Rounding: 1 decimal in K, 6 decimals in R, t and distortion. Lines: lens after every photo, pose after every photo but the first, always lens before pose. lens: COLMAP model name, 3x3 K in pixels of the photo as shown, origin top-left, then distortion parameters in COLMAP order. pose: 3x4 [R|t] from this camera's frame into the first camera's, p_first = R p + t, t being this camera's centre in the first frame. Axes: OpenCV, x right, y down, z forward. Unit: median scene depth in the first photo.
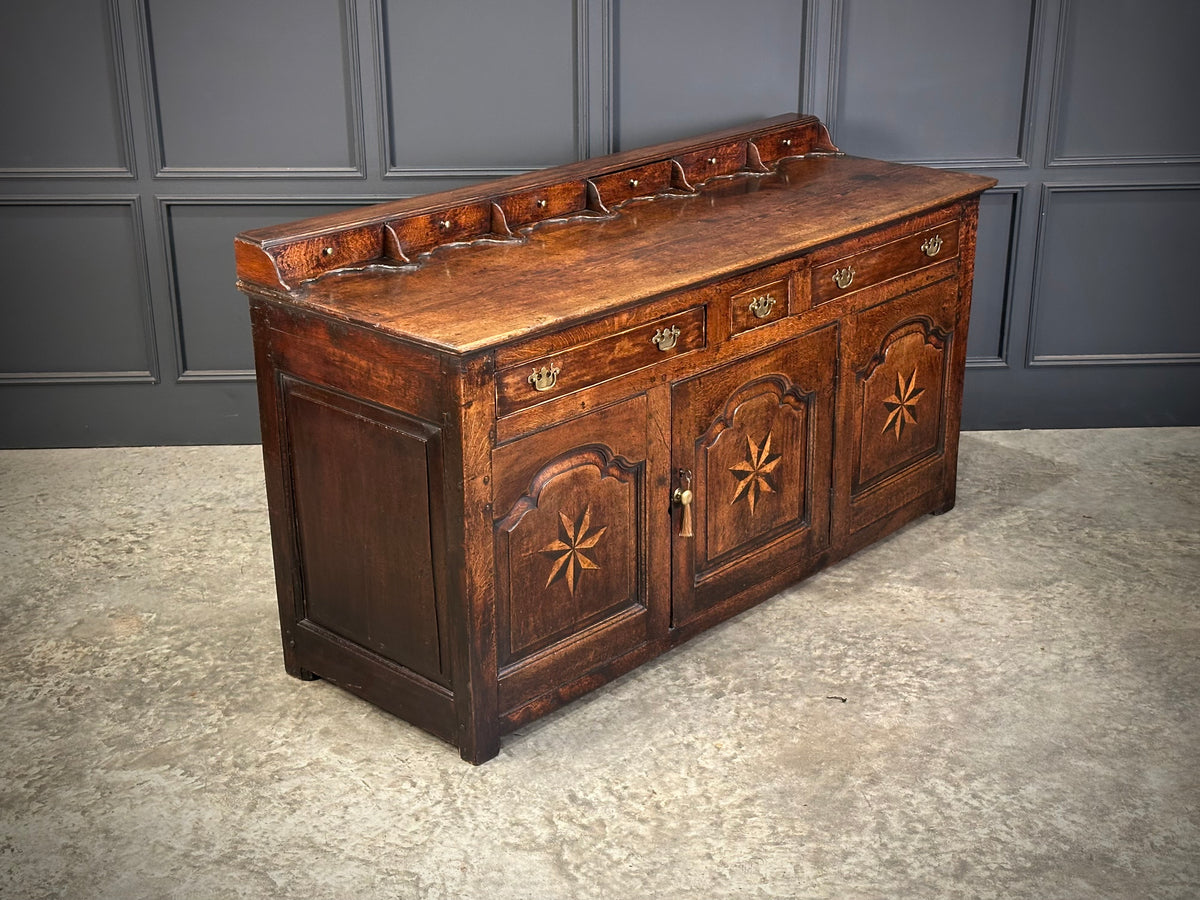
lens RADIAL K [[1620.4, 0, 638.0], [0, 1620.4, 455.0], [0, 0, 1]] dist [0.150218, -0.126741]
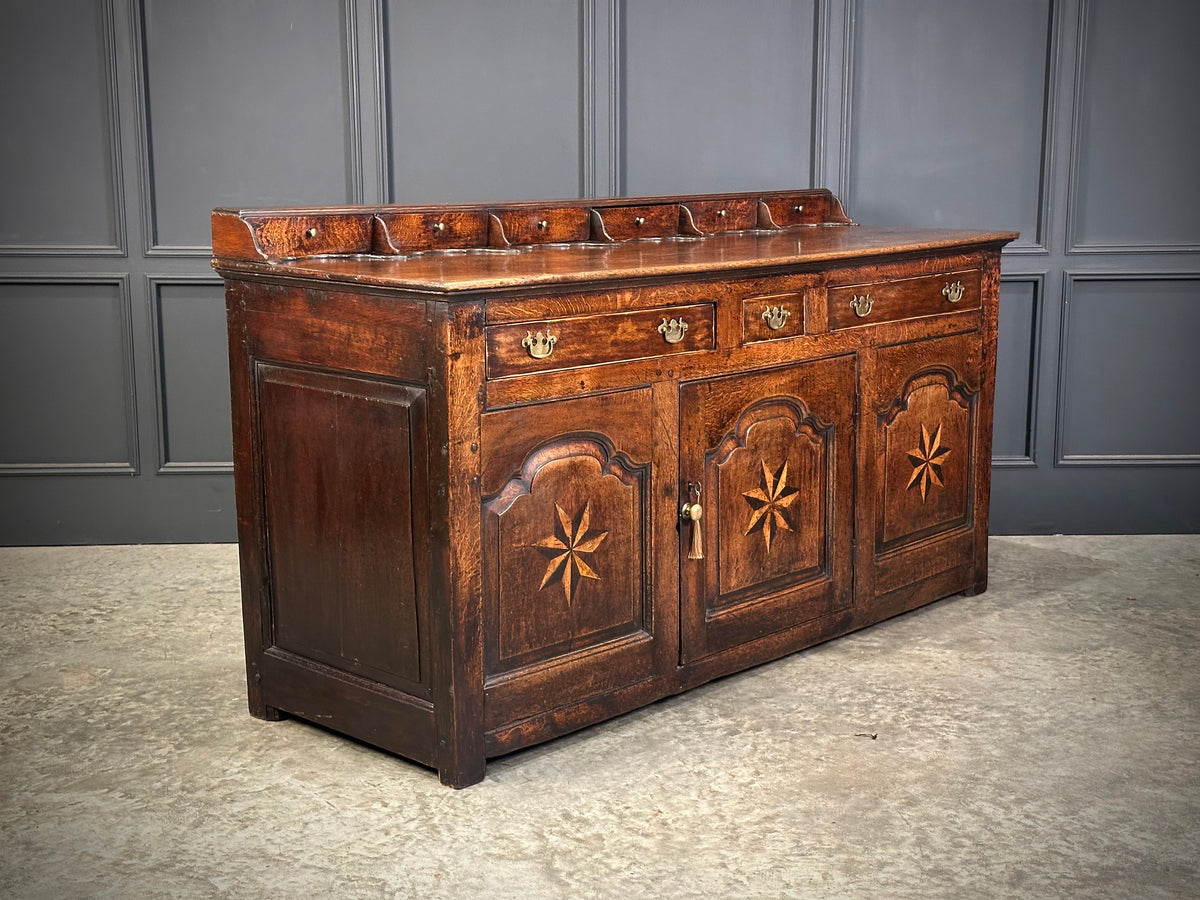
lens RADIAL K [[1620.4, 0, 638.0], [0, 1620.4, 455.0], [0, 0, 1]] dist [0.150218, -0.126741]
pose [[0.999975, 0.000969, -0.006972, 0.003806], [-0.002196, 0.984002, -0.178146, 0.160412], [0.006688, 0.178157, 0.983979, 0.097388]]
